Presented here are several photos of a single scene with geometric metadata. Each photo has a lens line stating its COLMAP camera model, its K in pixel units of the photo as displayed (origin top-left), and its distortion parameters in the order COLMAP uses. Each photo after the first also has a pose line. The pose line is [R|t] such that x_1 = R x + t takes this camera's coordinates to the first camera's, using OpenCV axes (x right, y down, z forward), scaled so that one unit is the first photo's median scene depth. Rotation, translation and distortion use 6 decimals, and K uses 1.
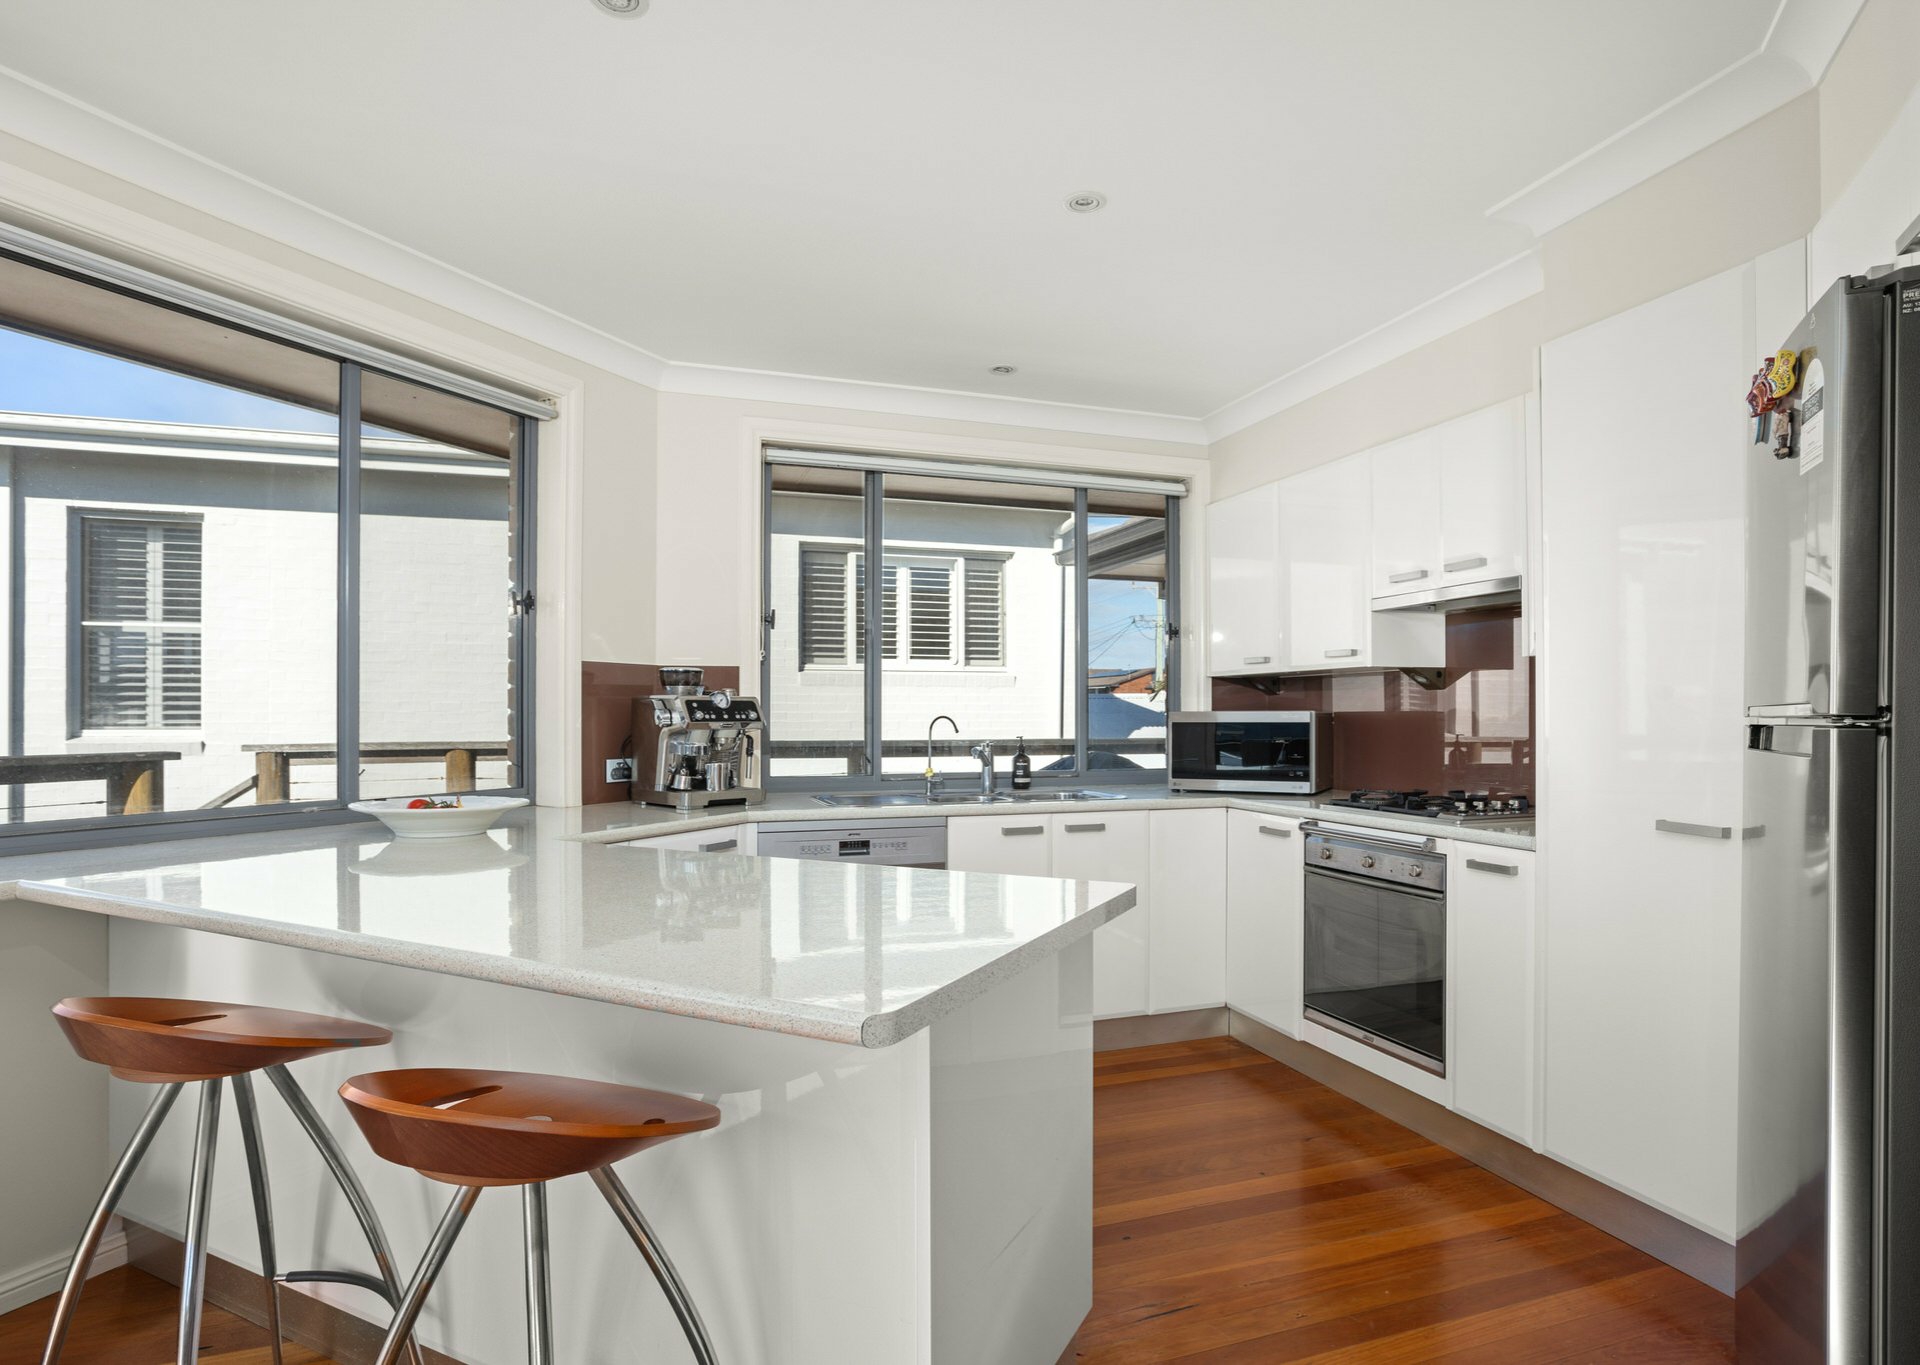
lens RADIAL K [[1018.8, 0, 963.7], [0, 1018.8, 715.1], [0, 0, 1]] dist [-0.084302, 0.000100]
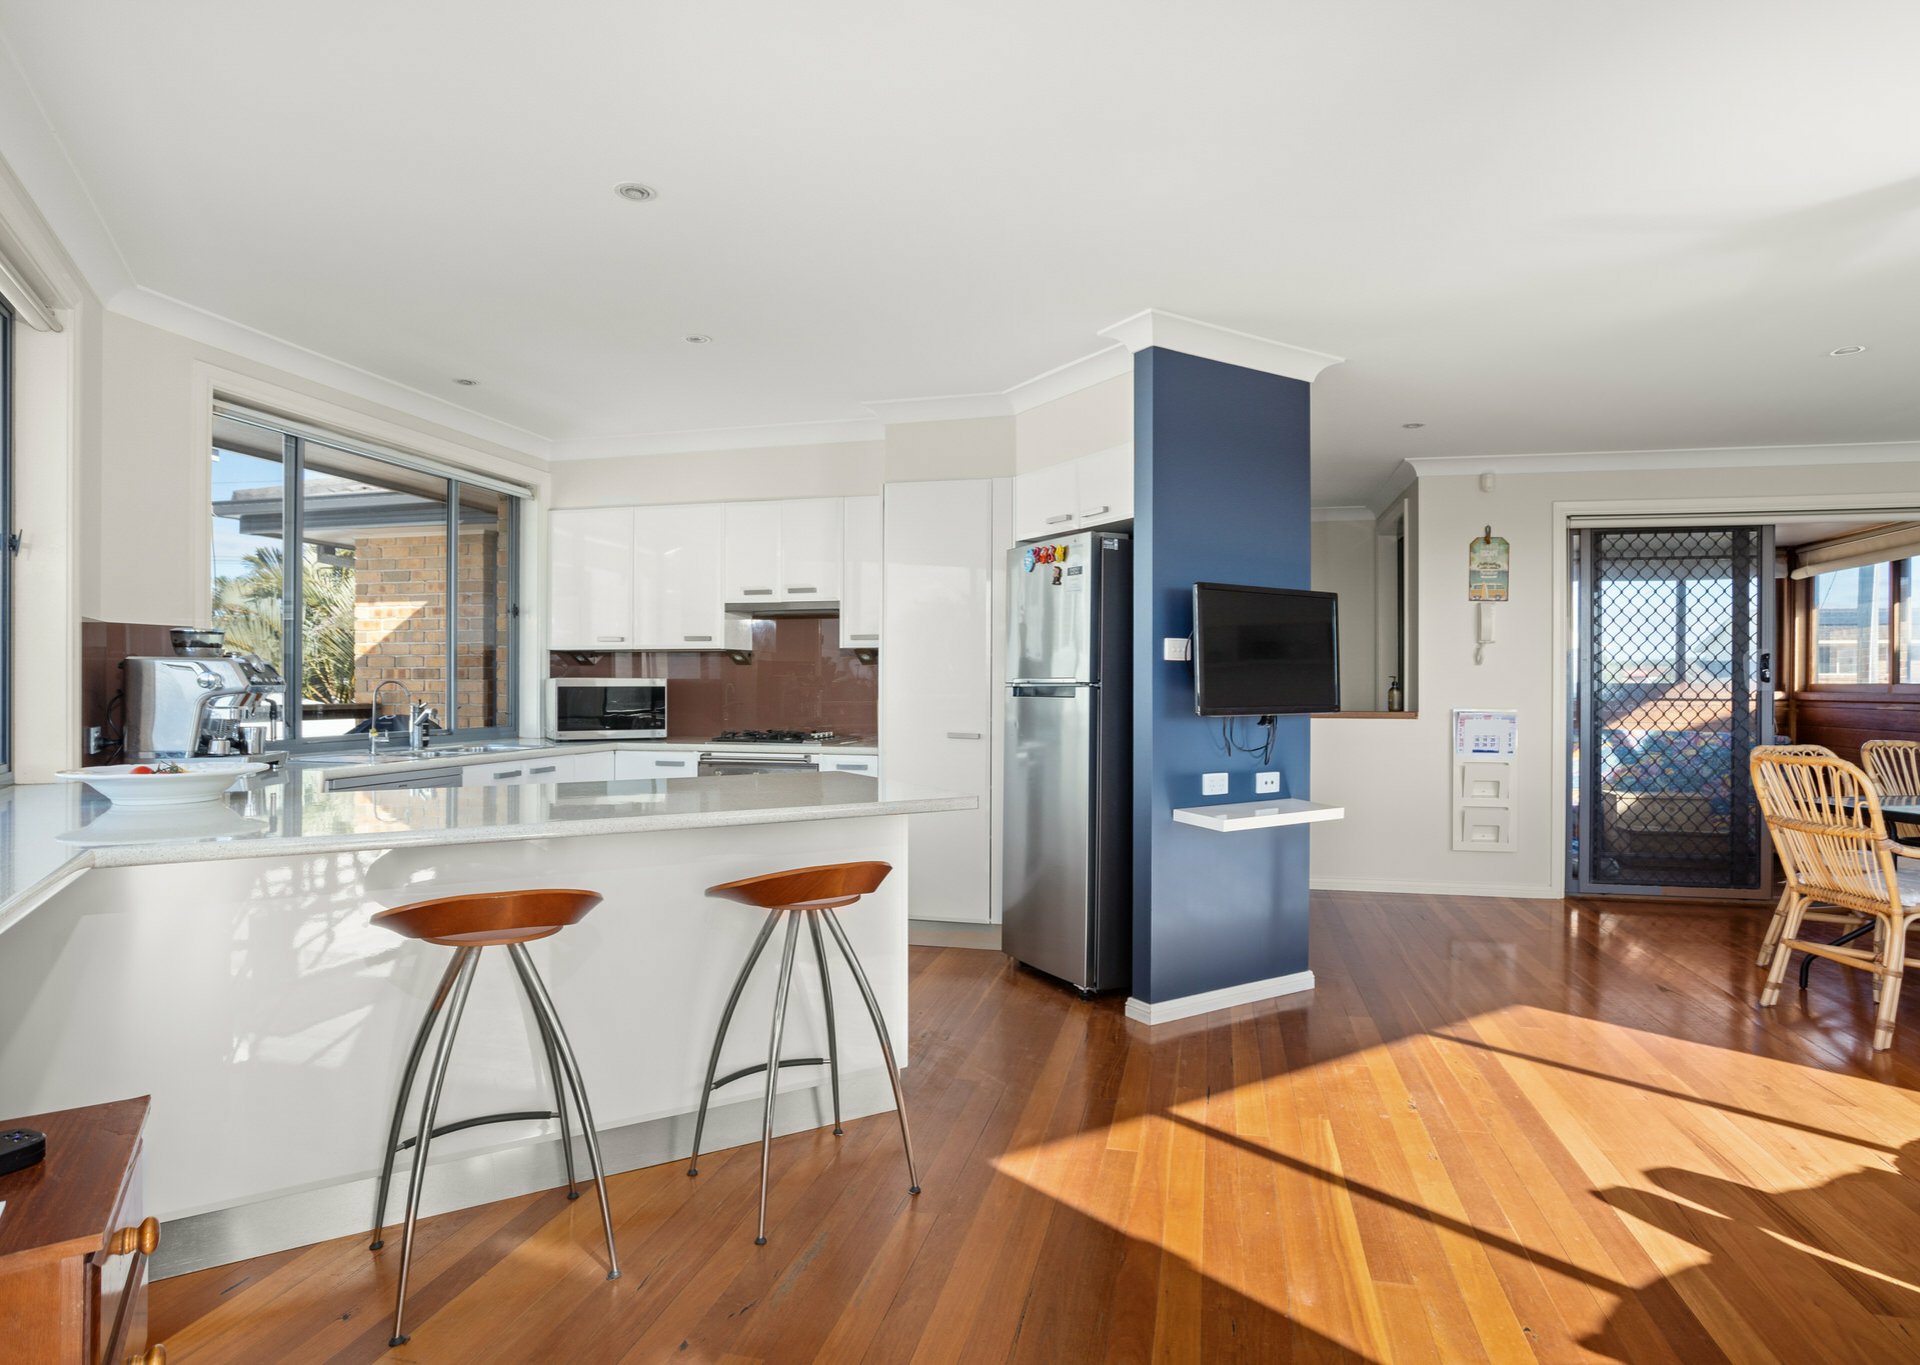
lens RADIAL K [[1018.8, 0, 963.7], [0, 1018.8, 715.1], [0, 0, 1]] dist [-0.084302, 0.000100]
pose [[0.539625, -0.021973, 0.841619, -0.599316], [-0.004585, 0.999568, 0.029036, 0.004185], [-0.841893, -0.019527, 0.539291, -0.101481]]
